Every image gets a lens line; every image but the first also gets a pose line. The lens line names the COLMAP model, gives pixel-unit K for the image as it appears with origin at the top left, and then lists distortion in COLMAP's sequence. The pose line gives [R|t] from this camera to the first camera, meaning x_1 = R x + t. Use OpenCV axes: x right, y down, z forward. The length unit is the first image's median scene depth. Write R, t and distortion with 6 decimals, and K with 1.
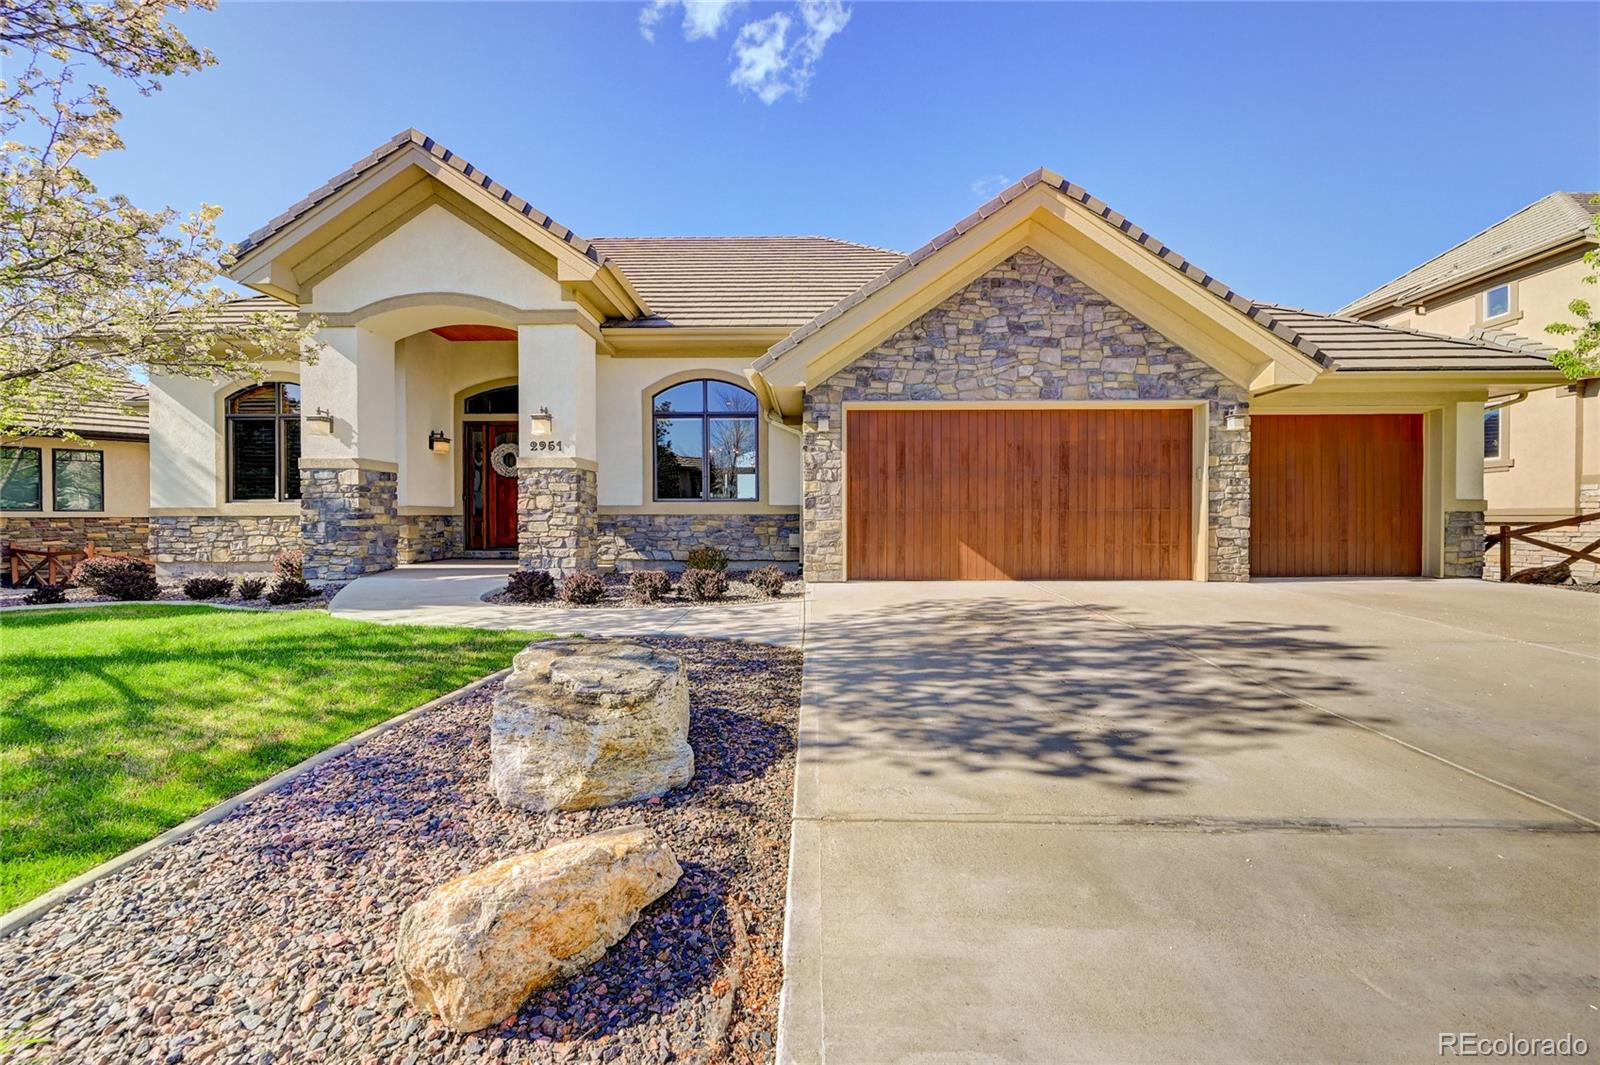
lens RADIAL K [[641.4, 0, 856.7], [0, 641.4, 523.0], [0, 0, 1]] dist [-0.002284, -0.000040]
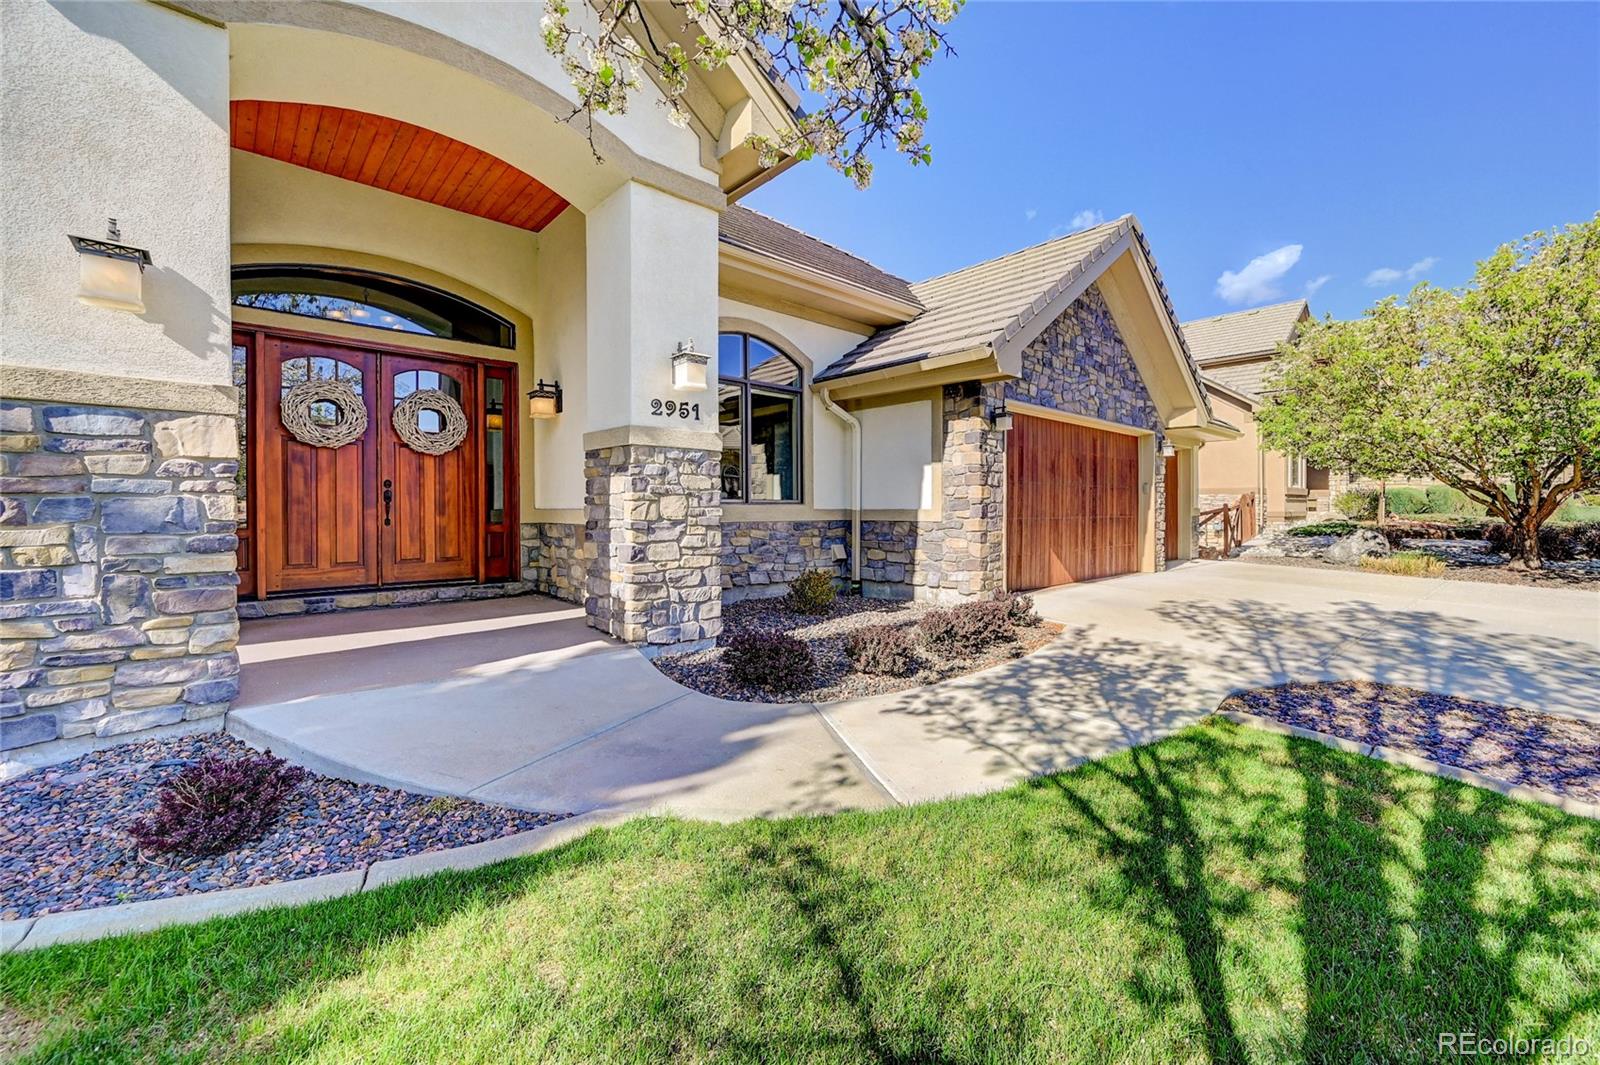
lens RADIAL K [[636.6, 0, 797.4], [0, 636.6, 507.4], [0, 0, 1]] dist [-0.001826, -0.000081]
pose [[0.736783, 0.004260, 0.676116, -0.794287], [-0.001412, 0.999988, -0.004763, -0.030672], [-0.676128, 0.002555, 0.736780, 0.514533]]
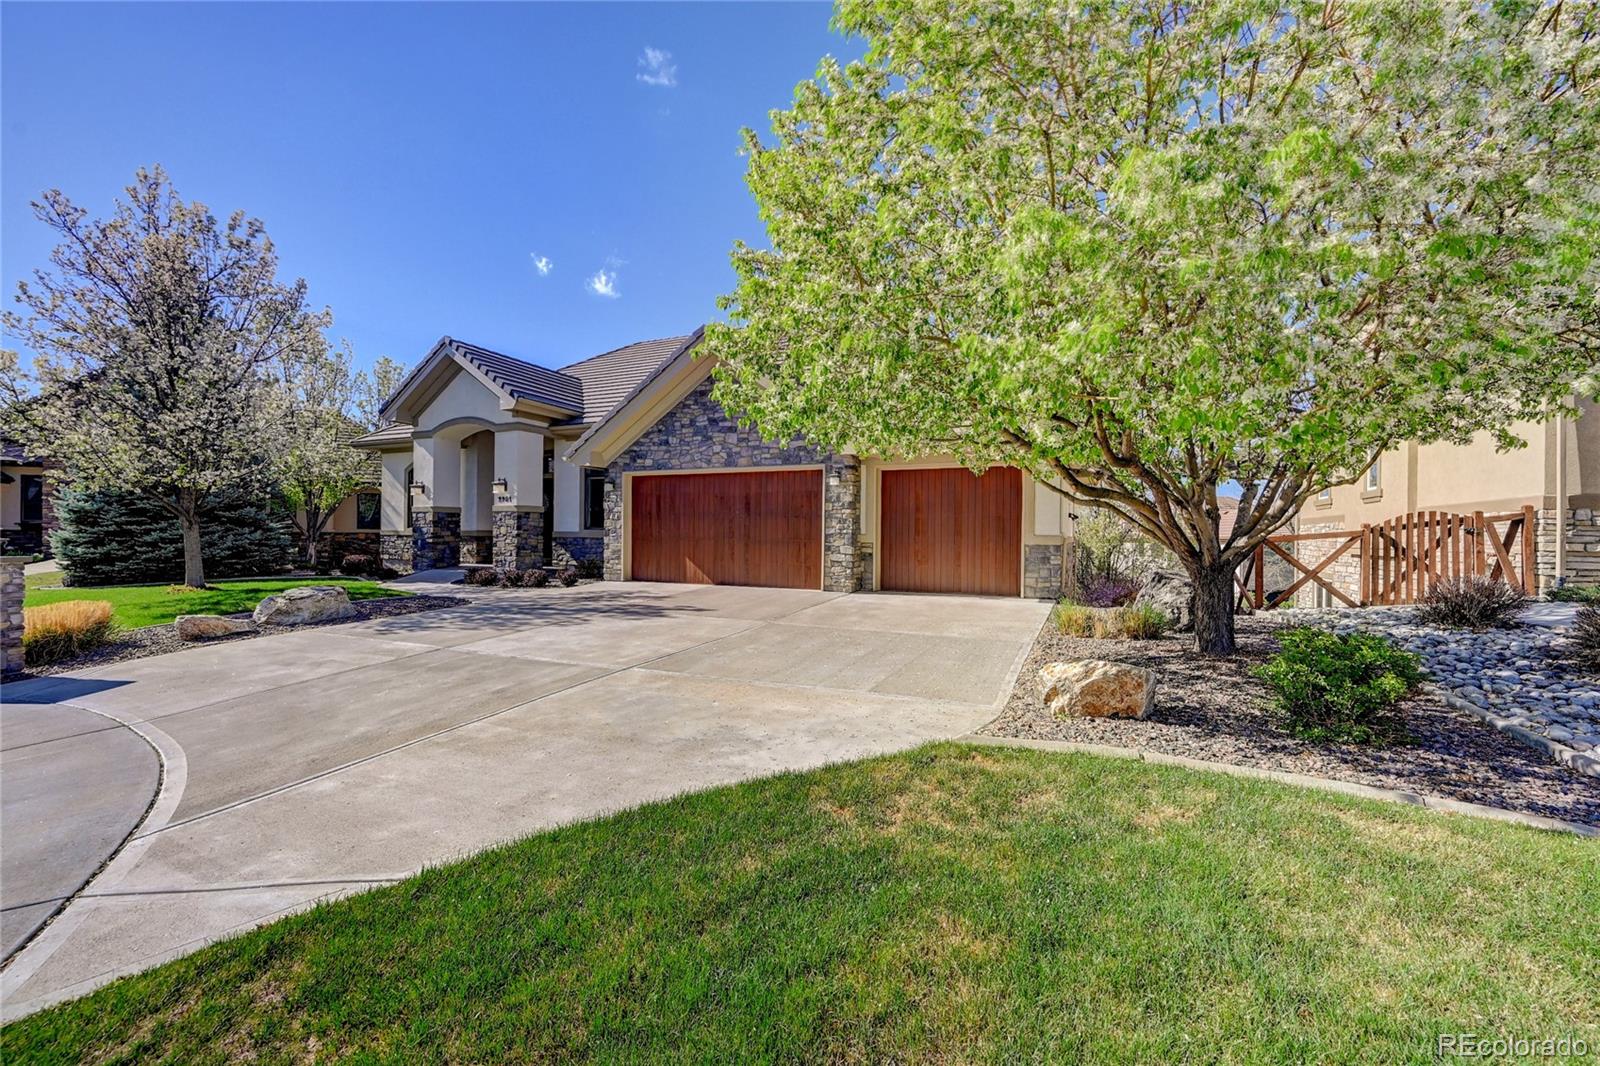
lens RADIAL K [[641.4, 0, 856.7], [0, 641.4, 523.5], [0, 0, 1]] dist [-0.002284, -0.000040]
pose [[0.926979, 0.005419, -0.375074, 1.096805], [-0.013430, 0.999734, -0.018749, -0.031749], [0.374872, 0.022417, 0.926805, -0.284284]]
